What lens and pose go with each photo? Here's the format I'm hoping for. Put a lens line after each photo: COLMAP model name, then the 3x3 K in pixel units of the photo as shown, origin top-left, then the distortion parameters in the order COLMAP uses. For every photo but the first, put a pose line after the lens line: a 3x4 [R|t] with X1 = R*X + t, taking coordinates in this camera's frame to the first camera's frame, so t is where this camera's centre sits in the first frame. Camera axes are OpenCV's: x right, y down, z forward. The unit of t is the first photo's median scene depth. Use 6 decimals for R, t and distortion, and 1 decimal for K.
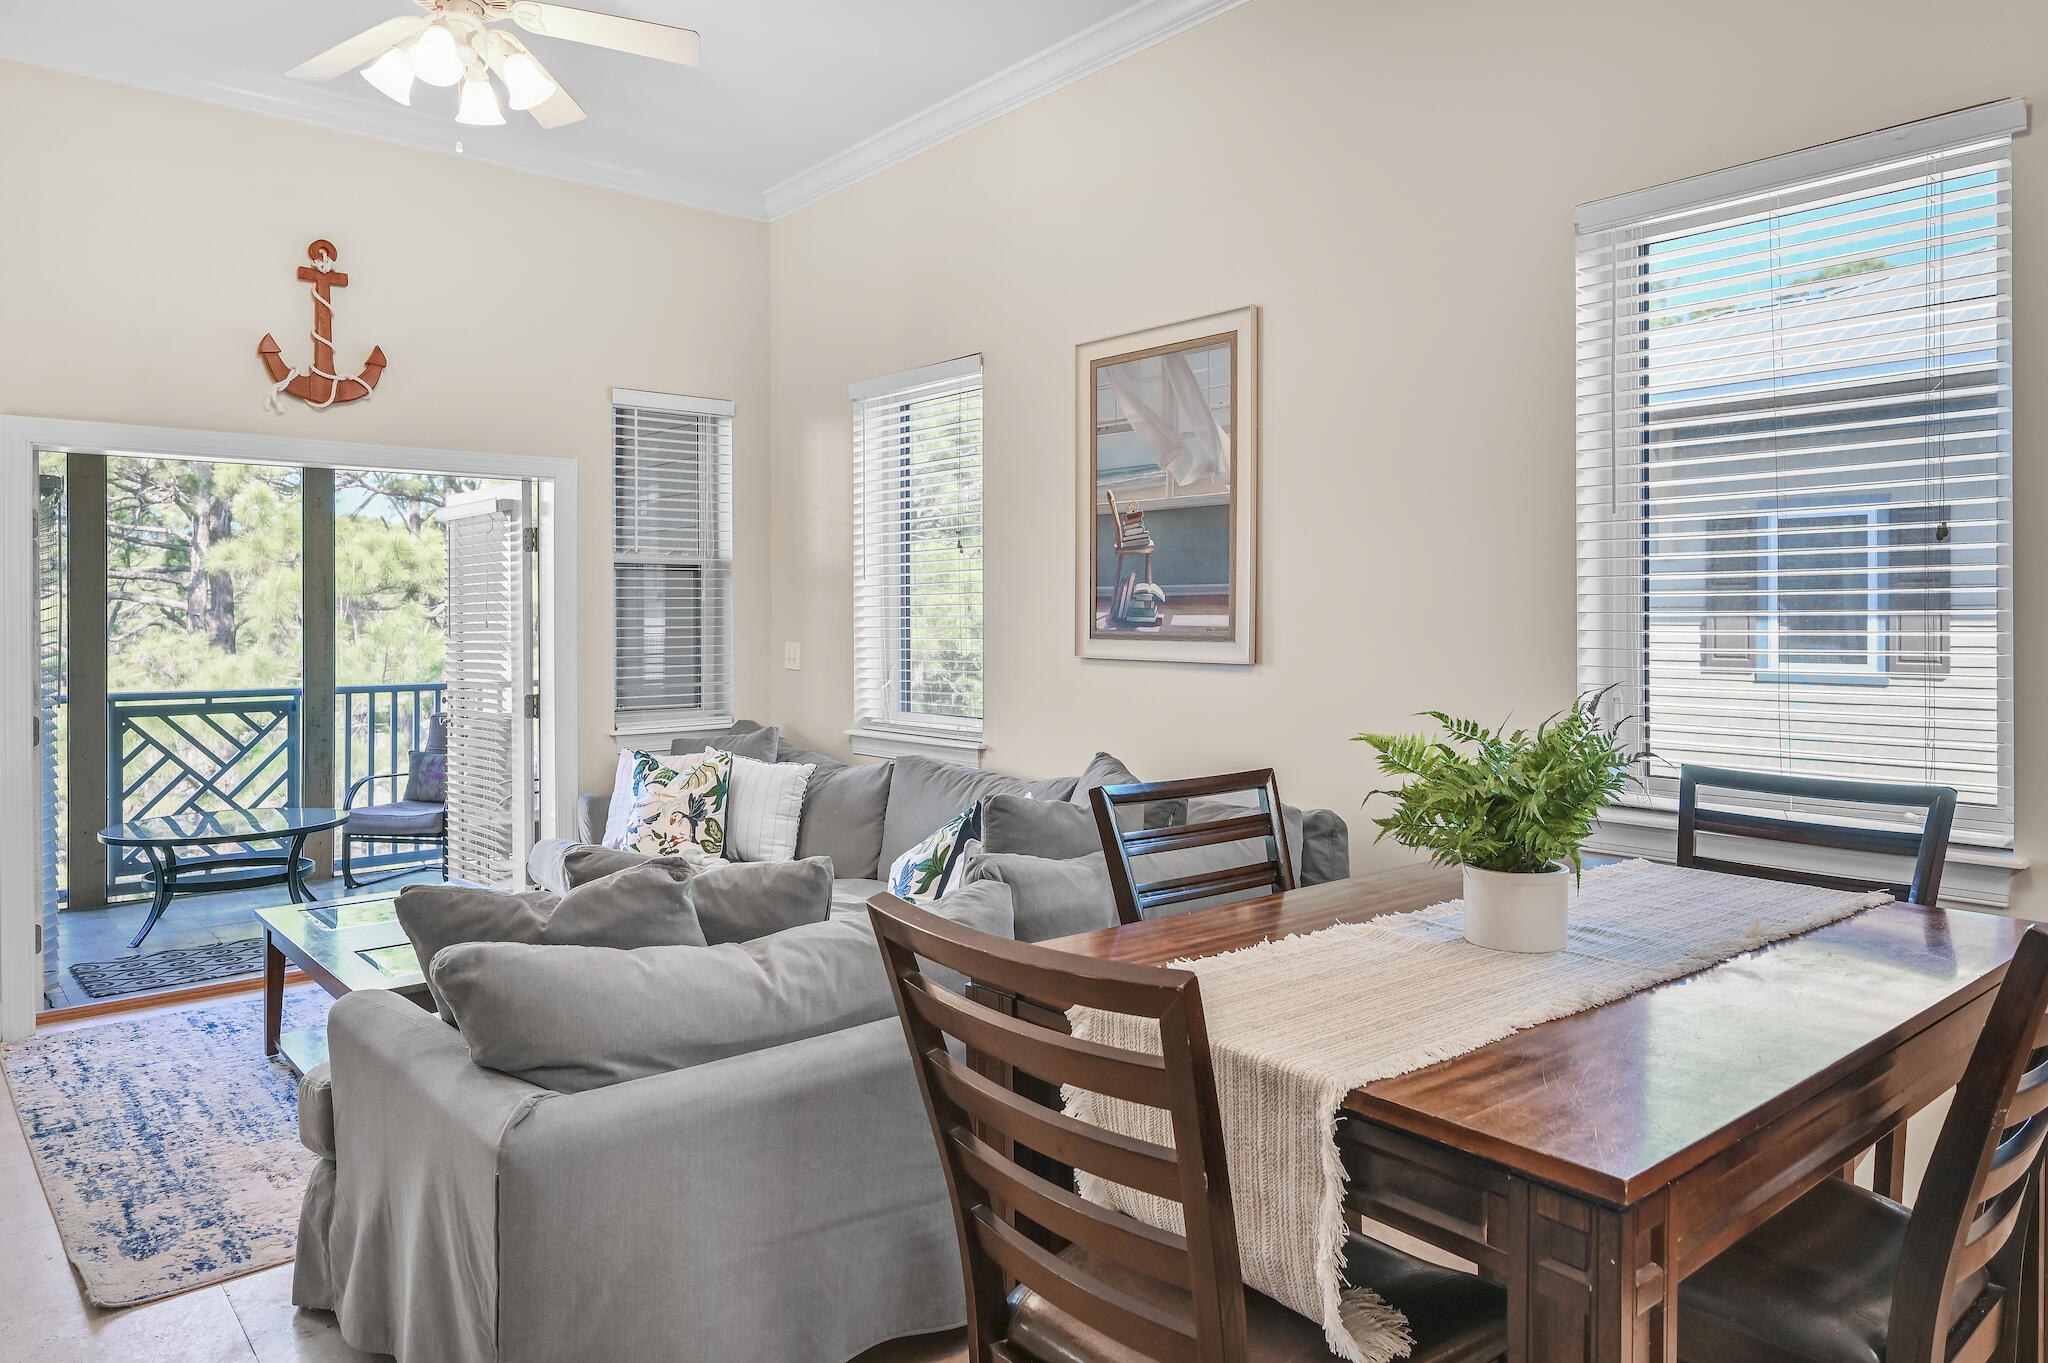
lens RADIAL K [[1321.9, 0, 1023.9], [0, 1321.9, 621.4], [0, 0, 1]] dist [0.000506, -0.000212]
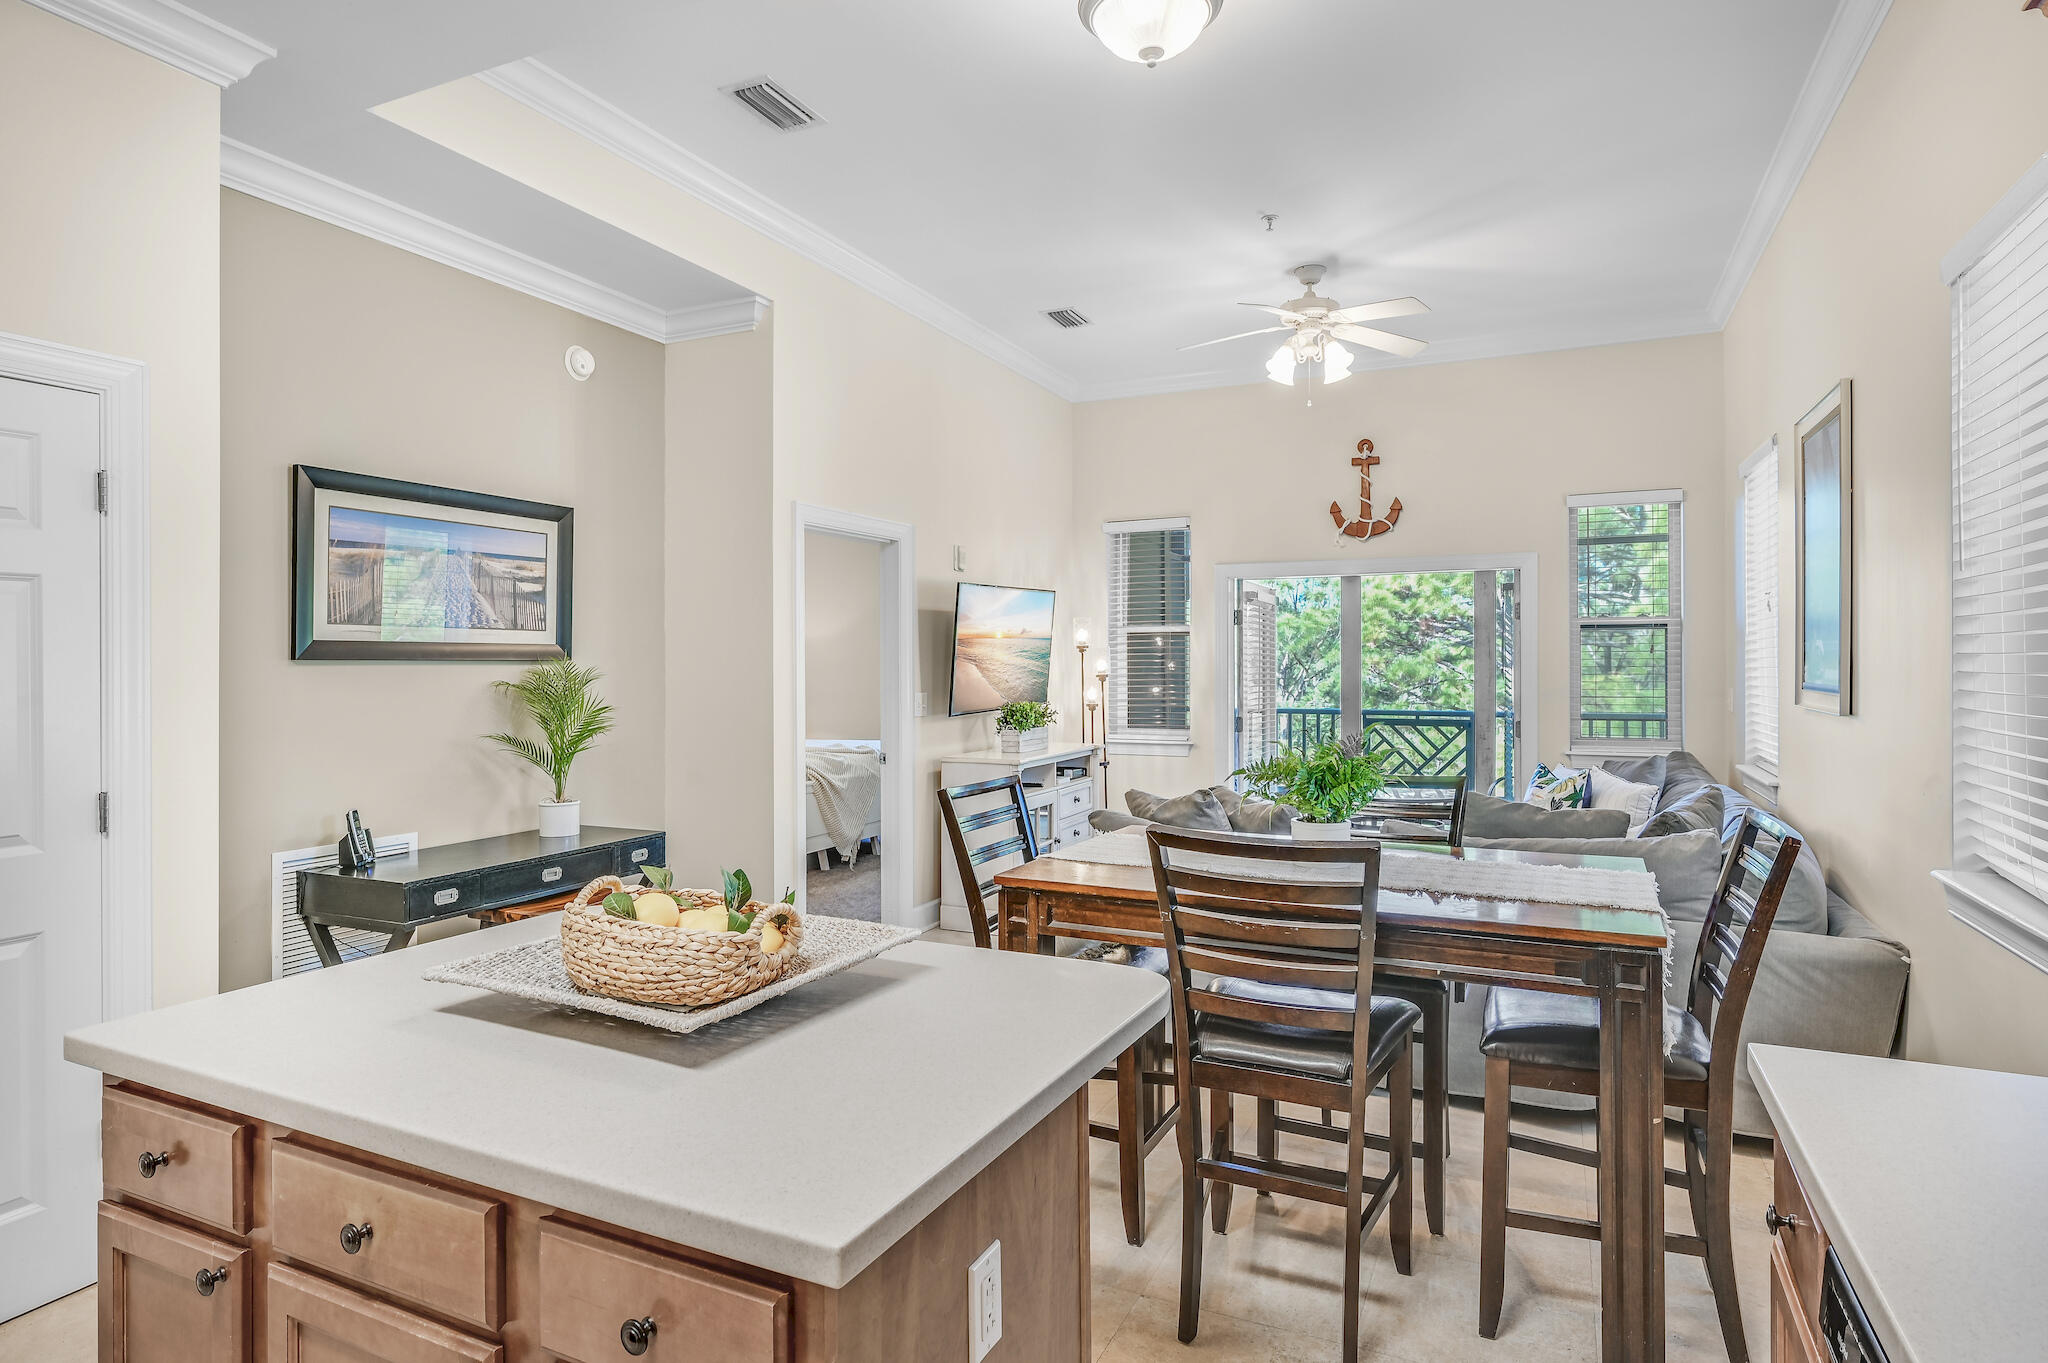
lens RADIAL K [[1135.5, 0, 1014.4], [0, 1135.5, 663.9], [0, 0, 1]] dist [-0.003179, -0.000491]
pose [[0.408704, 0.002186, -0.912664, 0.590664], [0.000086, 0.999997, 0.002433, -0.009674], [0.912667, -0.001073, 0.408703, 0.014828]]
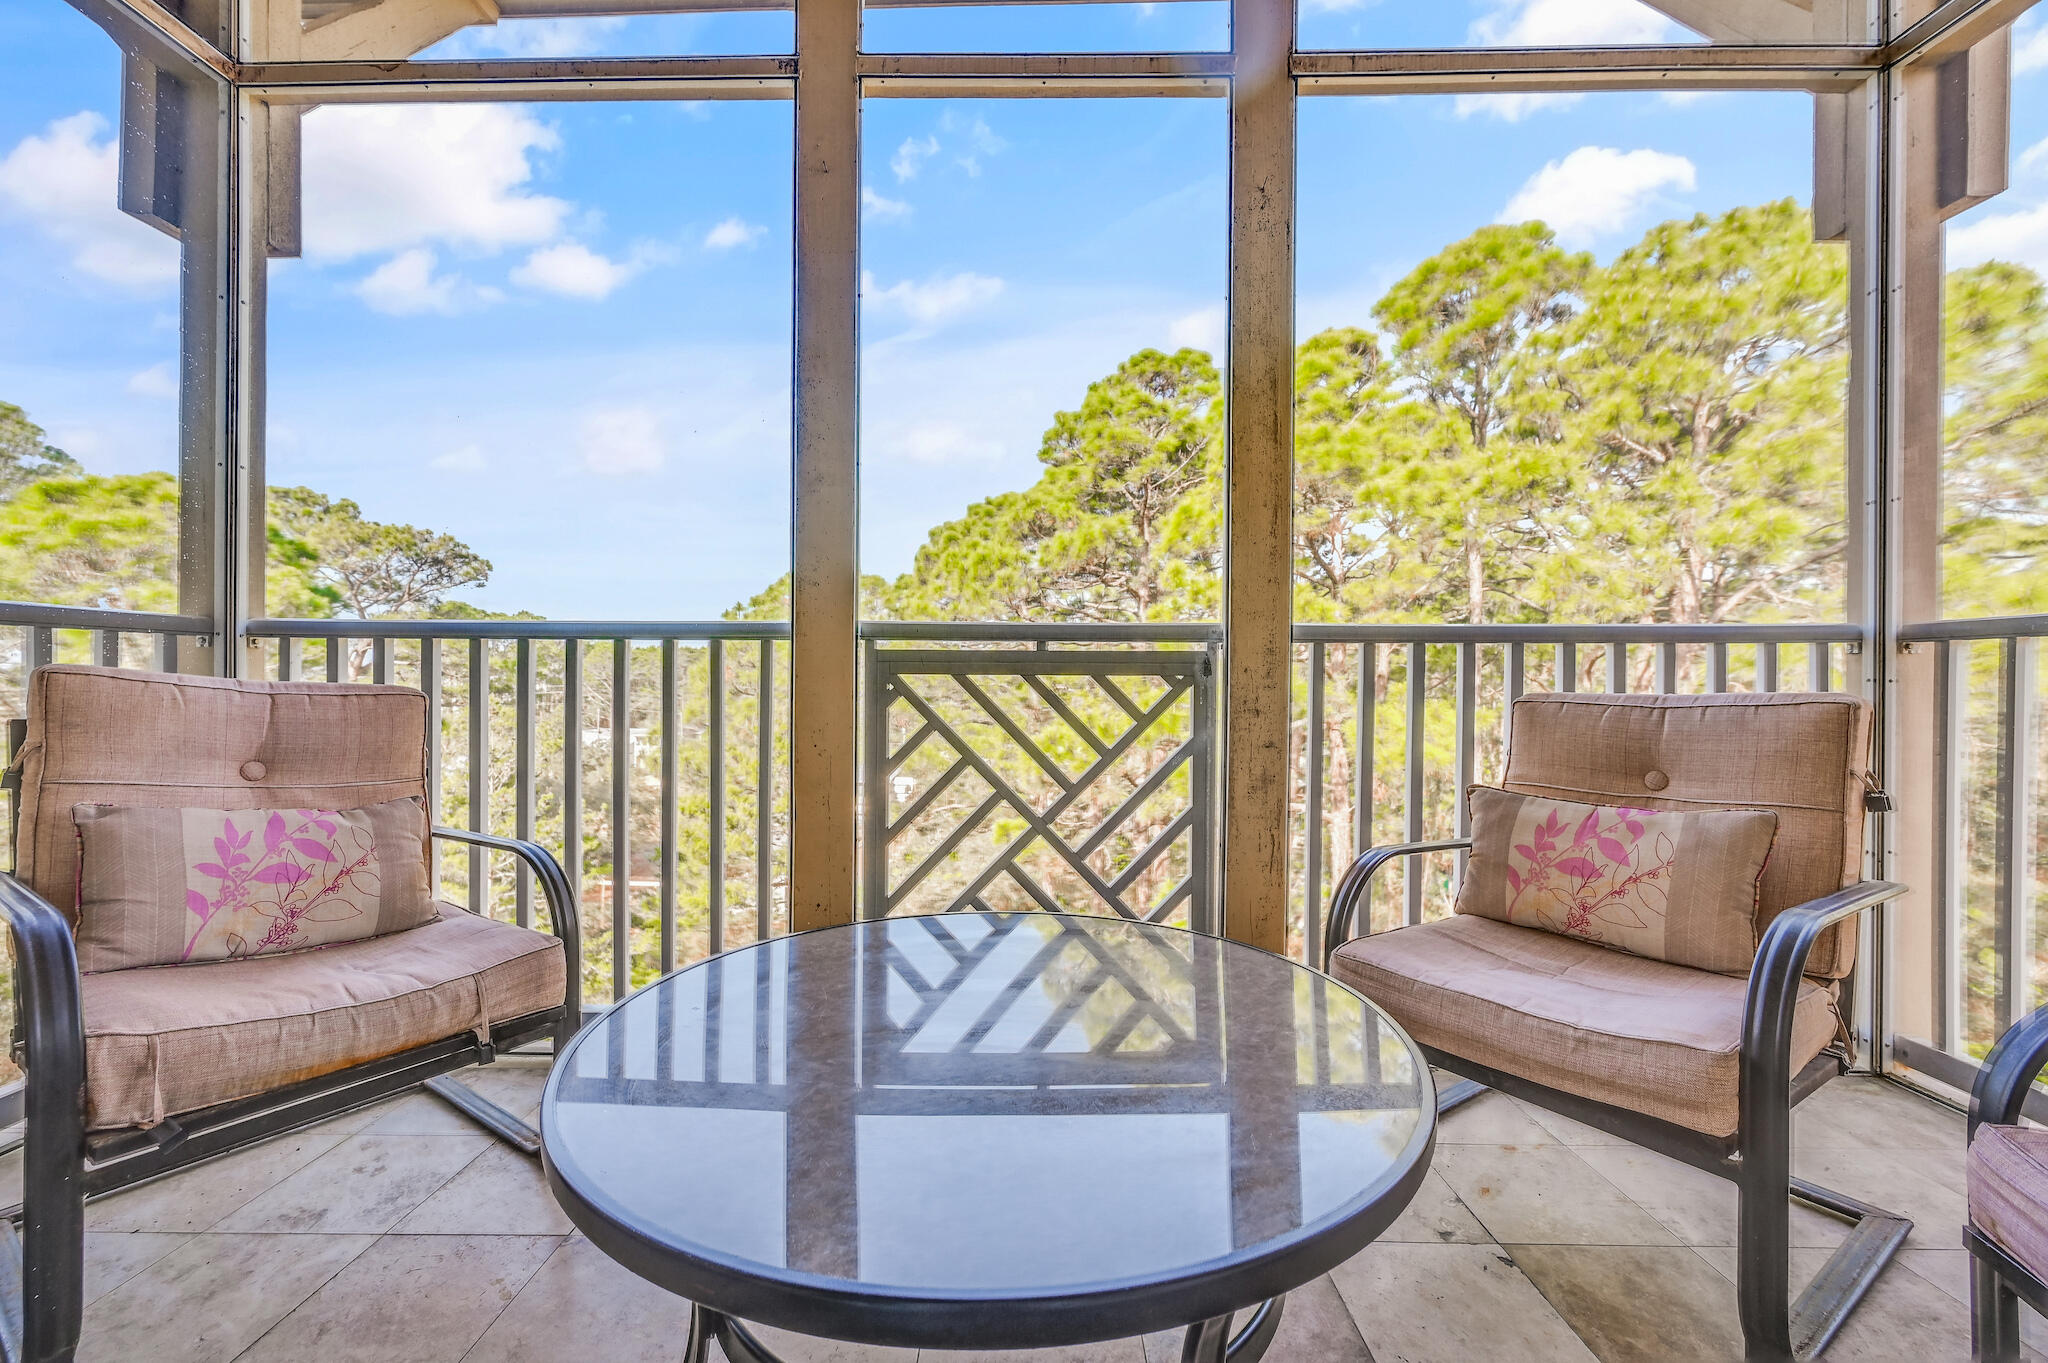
lens RADIAL K [[806.9, 0, 1012.1], [0, 806.9, 693.4], [0, 0, 1]] dist [-0.014443, -0.000150]
pose [[0.746332, 0.011205, -0.665480, -0.612421], [-0.009709, 0.999935, 0.005947, 0.106018], [0.665503, 0.002023, 0.746392, 1.099200]]
